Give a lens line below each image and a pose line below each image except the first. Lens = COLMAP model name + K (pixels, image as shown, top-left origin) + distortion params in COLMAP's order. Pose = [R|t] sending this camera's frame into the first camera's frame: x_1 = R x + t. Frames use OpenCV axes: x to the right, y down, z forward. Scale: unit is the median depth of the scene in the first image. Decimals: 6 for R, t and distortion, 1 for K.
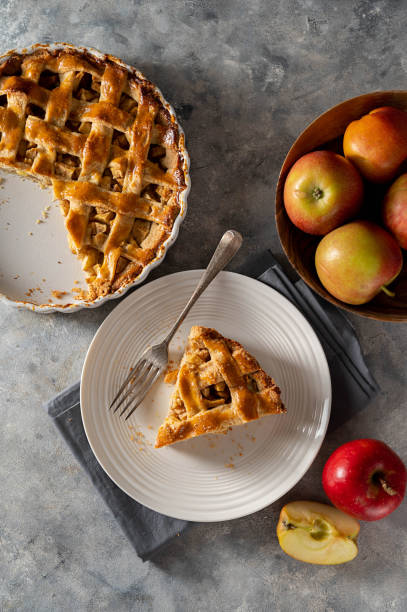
lens RADIAL K [[896.9, 0, 223.2], [0, 896.9, 305.7], [0, 0, 1]] dist [-0.008117, 0.031775]
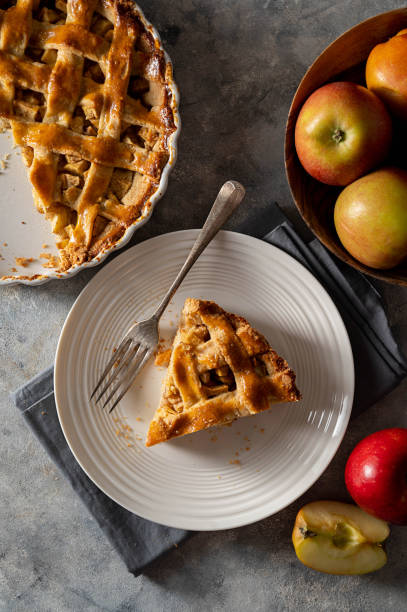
lens RADIAL K [[896.9, 0, 223.2], [0, 896.9, 305.7], [0, 0, 1]] dist [-0.008117, 0.031775]
pose [[0.999406, -0.020362, 0.027809, -0.024010], [0.018092, 0.996664, 0.079584, -0.035681], [-0.029337, -0.079033, 0.996440, 0.169926]]
